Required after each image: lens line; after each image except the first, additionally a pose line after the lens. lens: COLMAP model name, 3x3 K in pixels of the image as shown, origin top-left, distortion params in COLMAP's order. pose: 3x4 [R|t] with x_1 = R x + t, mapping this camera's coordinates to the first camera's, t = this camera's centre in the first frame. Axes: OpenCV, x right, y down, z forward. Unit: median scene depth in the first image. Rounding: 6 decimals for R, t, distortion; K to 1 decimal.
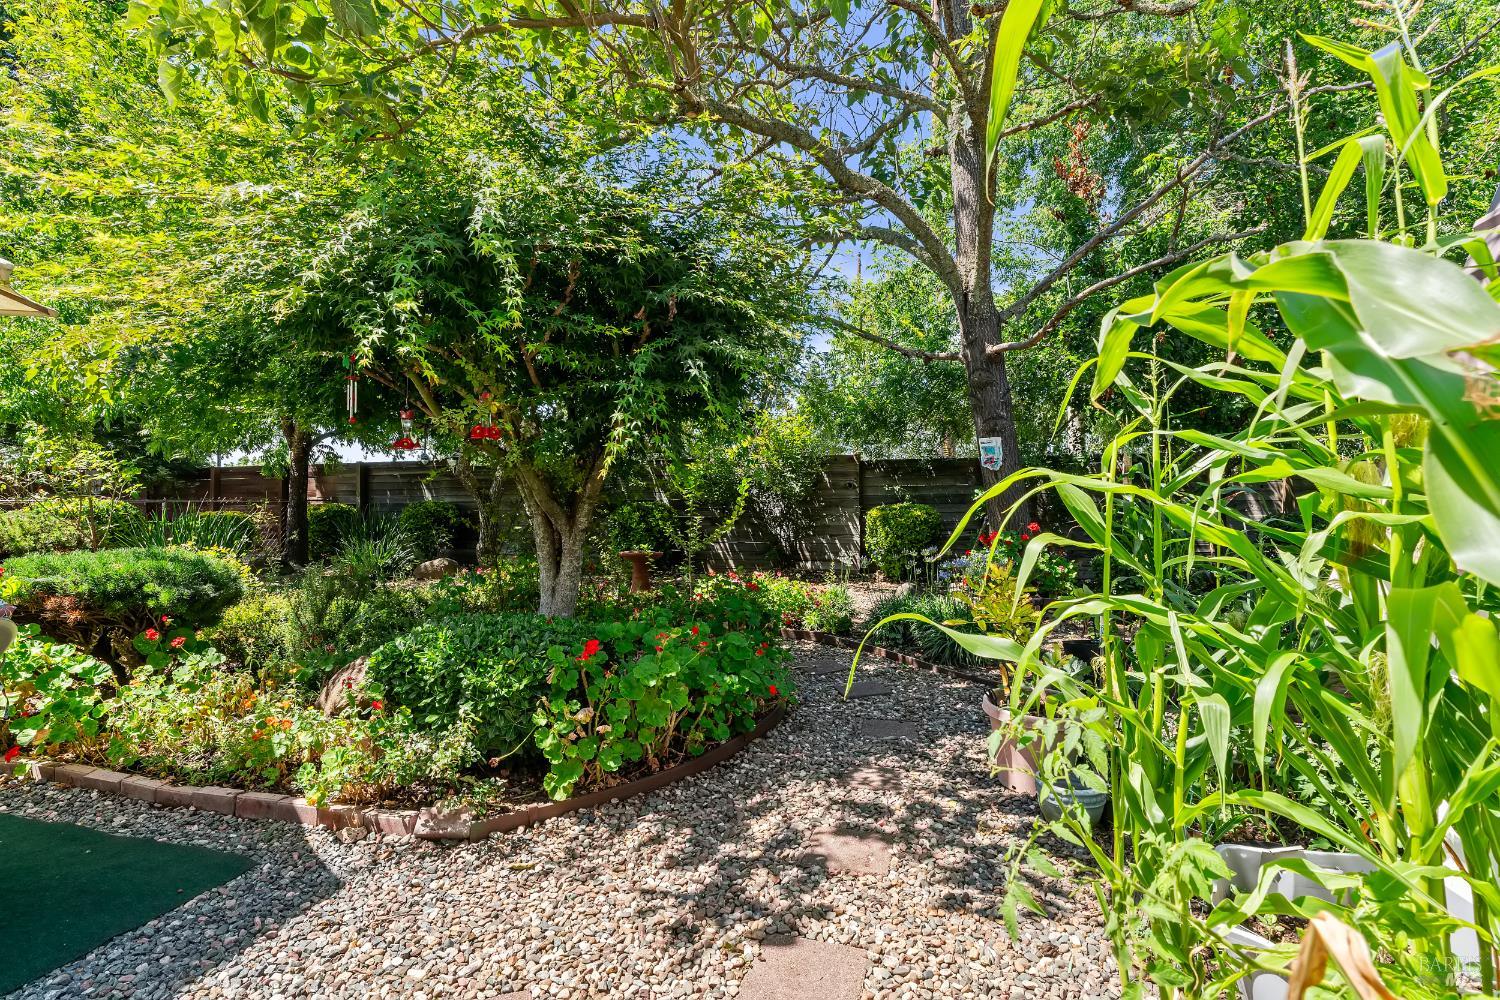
lens RADIAL K [[722.4, 0, 747.5], [0, 722.4, 502.0], [0, 0, 1]] dist [0.005112, -0.000552]
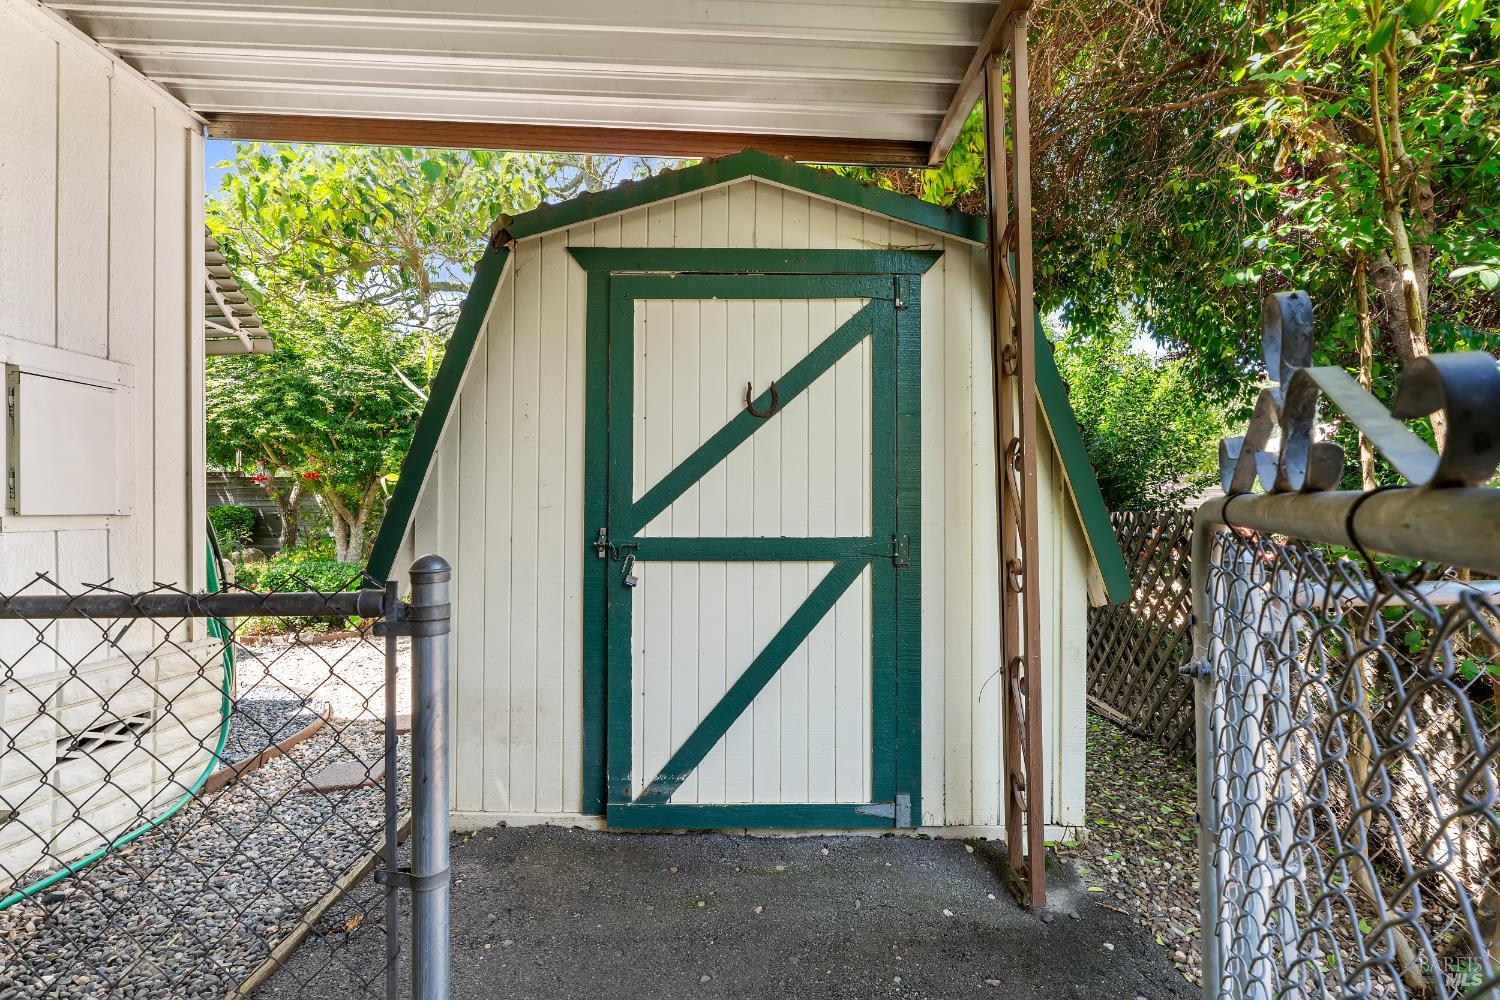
lens RADIAL K [[722.4, 0, 751.0], [0, 722.4, 503.6], [0, 0, 1]] dist [0.005112, -0.000552]
pose [[0.965529, -0.011330, 0.260048, 0.262876], [0.009842, 0.999927, 0.007024, -0.014449], [-0.260108, -0.004223, 0.965570, -1.100093]]
